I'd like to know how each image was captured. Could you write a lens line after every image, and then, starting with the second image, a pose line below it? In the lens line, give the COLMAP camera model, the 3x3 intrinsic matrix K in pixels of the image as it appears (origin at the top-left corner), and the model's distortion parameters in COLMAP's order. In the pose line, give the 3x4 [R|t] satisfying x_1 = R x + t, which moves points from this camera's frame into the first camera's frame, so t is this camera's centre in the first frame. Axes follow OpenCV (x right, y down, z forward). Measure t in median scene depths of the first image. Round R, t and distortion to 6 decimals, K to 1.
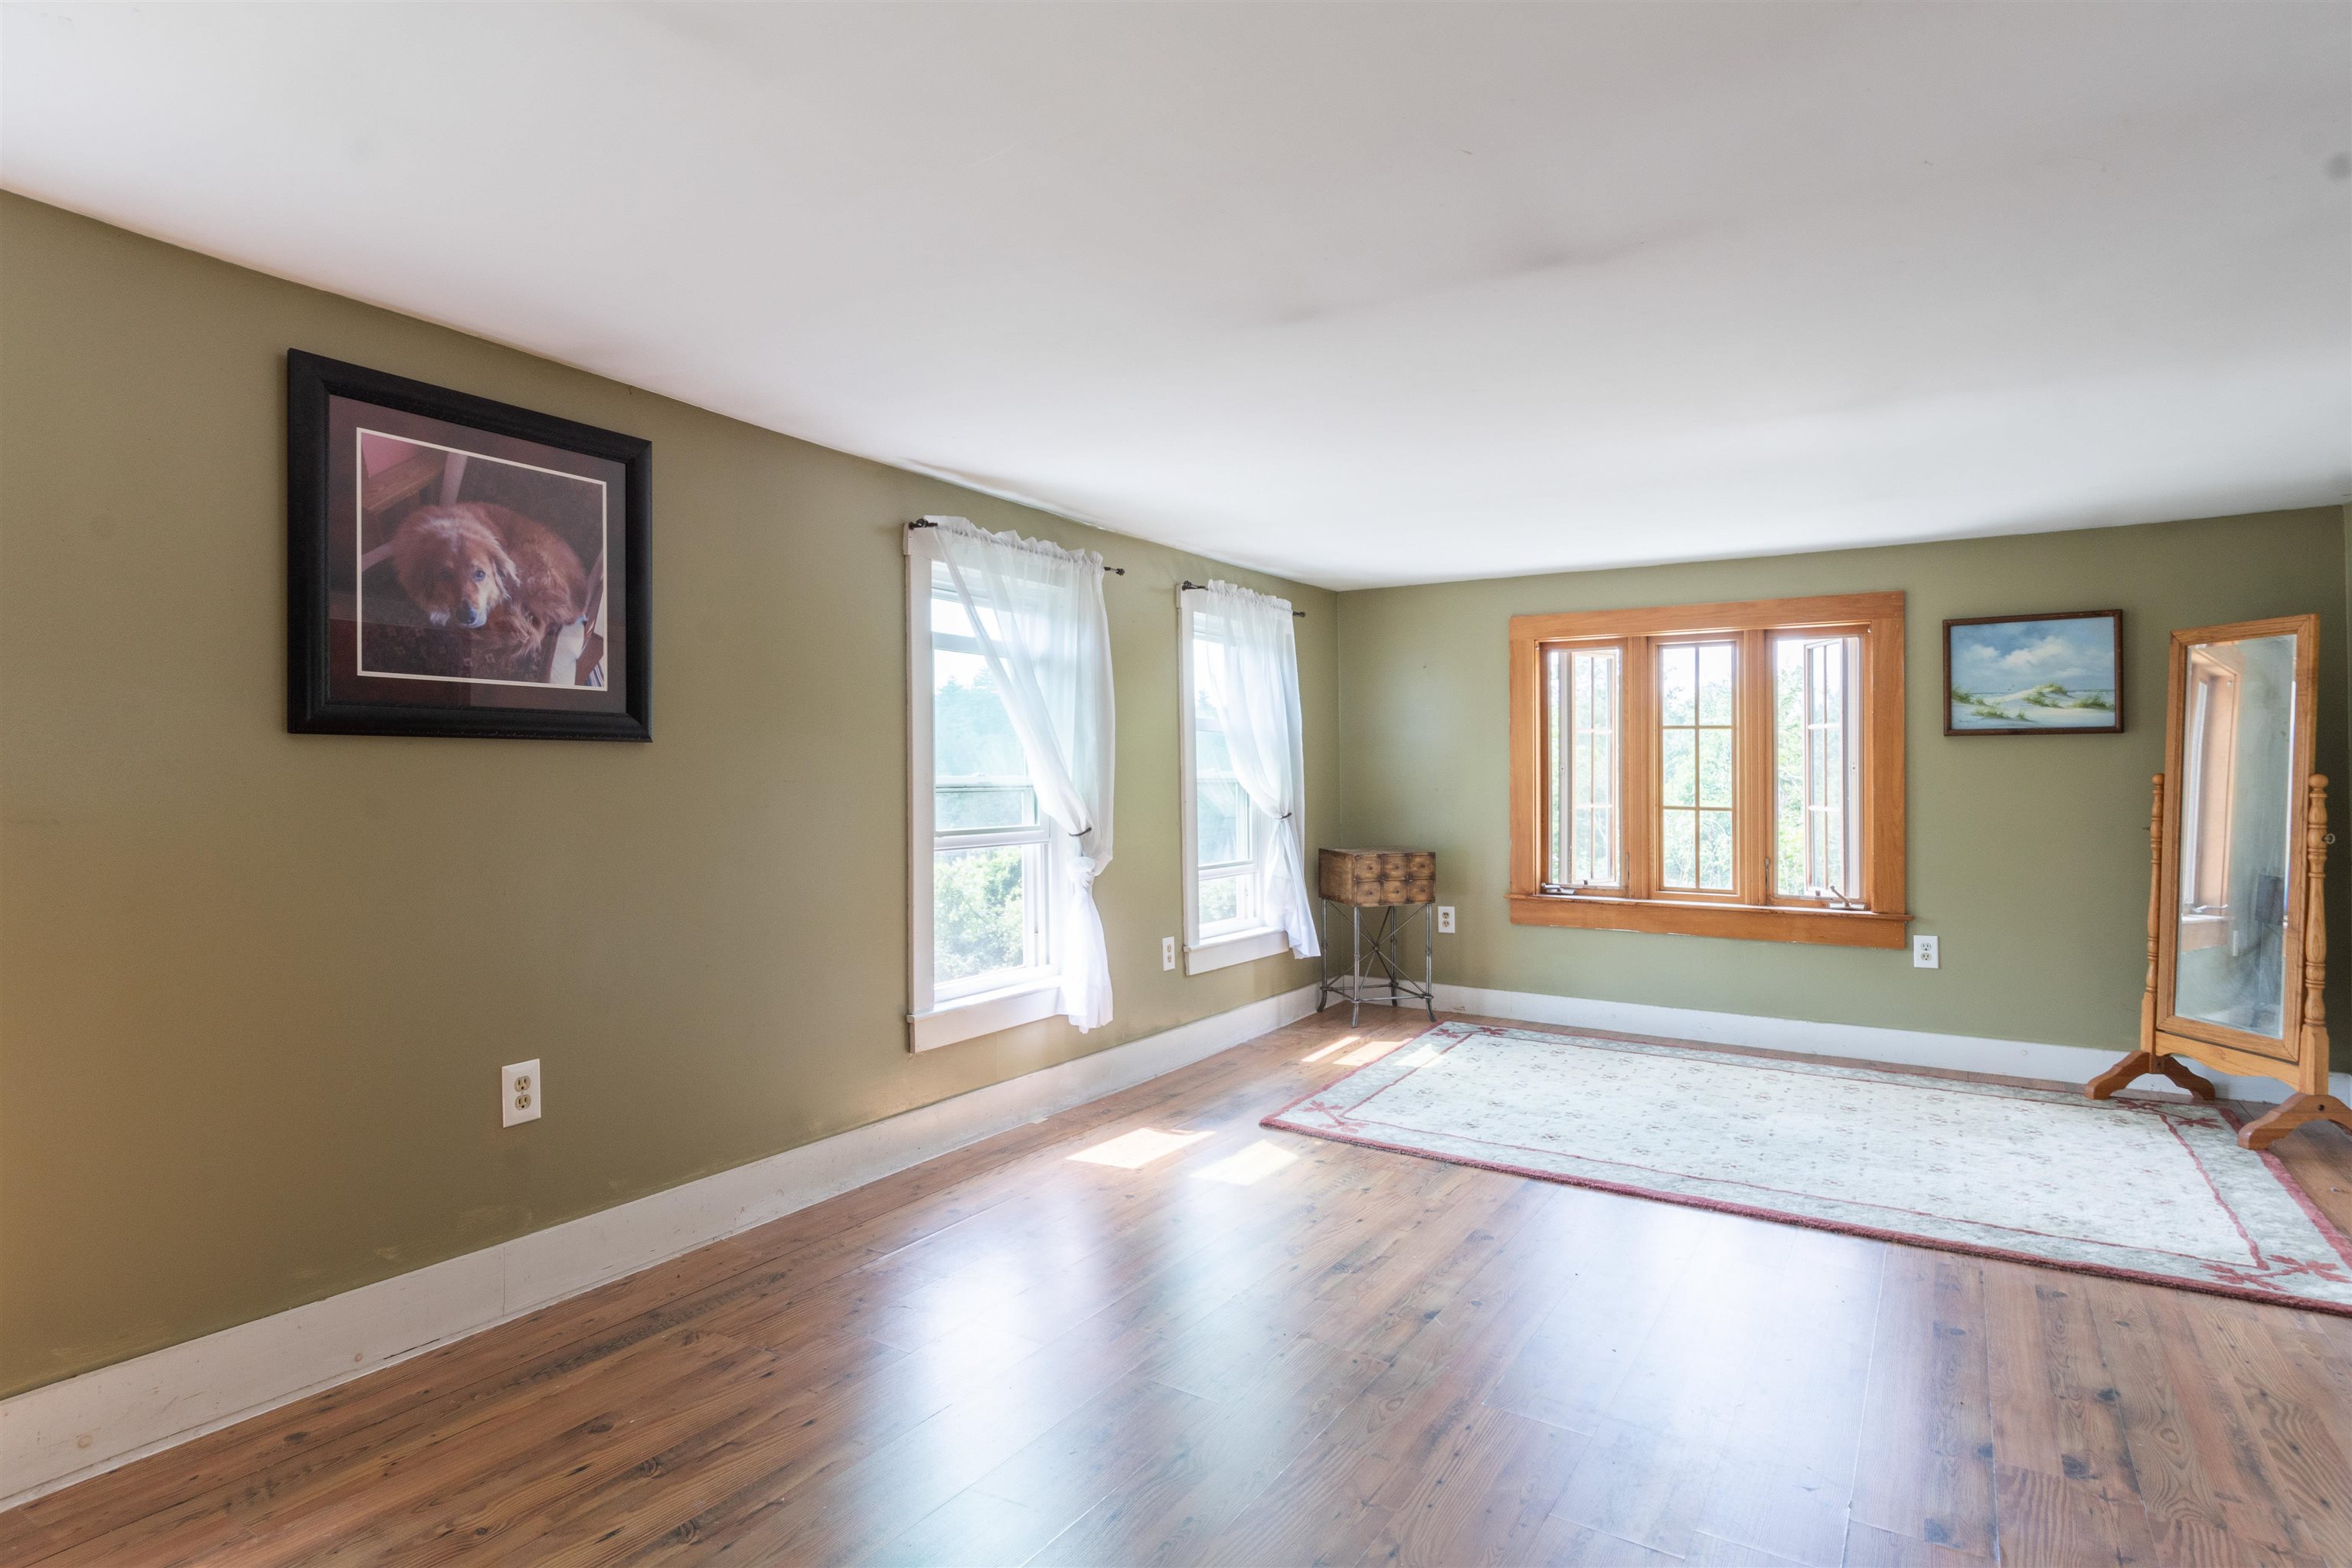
lens RADIAL K [[1281.6, 0, 1150.5], [0, 1281.6, 787.7], [0, 0, 1]] dist [0.011070, -0.003992]
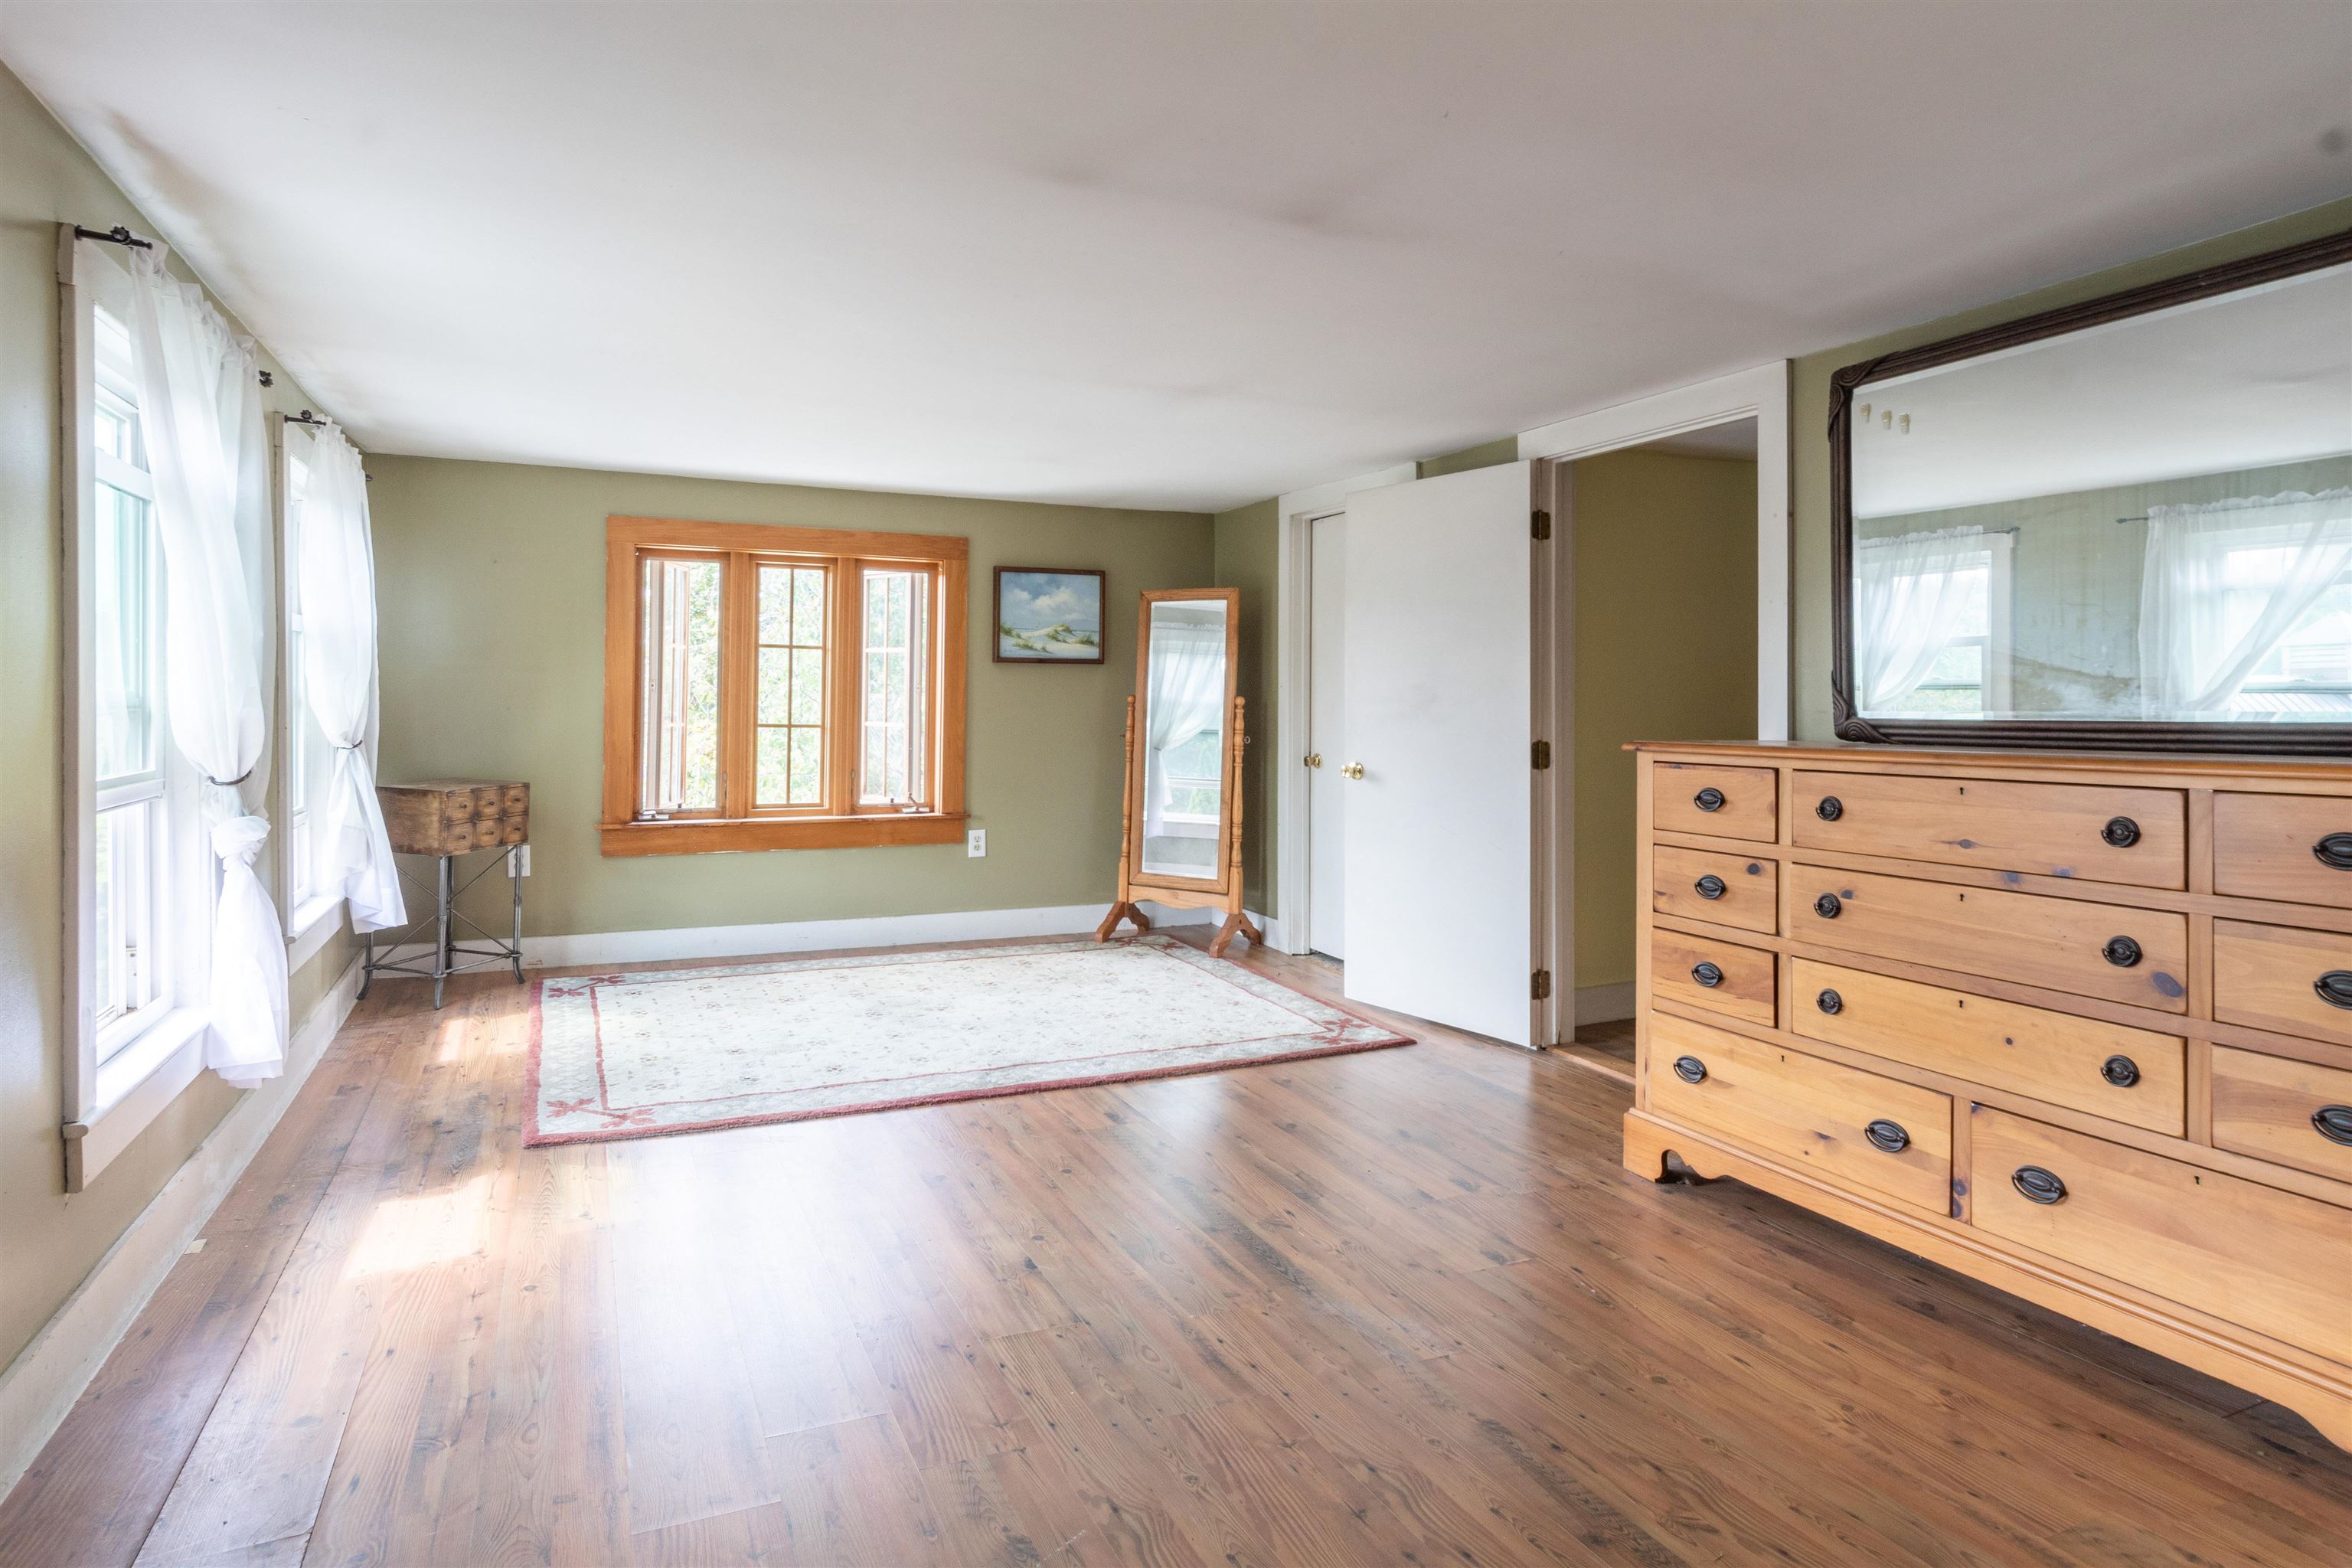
lens RADIAL K [[1281.6, 0, 1104.9], [0, 1281.6, 691.3], [0, 0, 1]] dist [0.011070, -0.003992]
pose [[0.553957, 0.004921, 0.832531, -0.298553], [-0.000837, 0.999985, -0.005353, -0.006334], [-0.832545, 0.002269, 0.553953, 0.230419]]
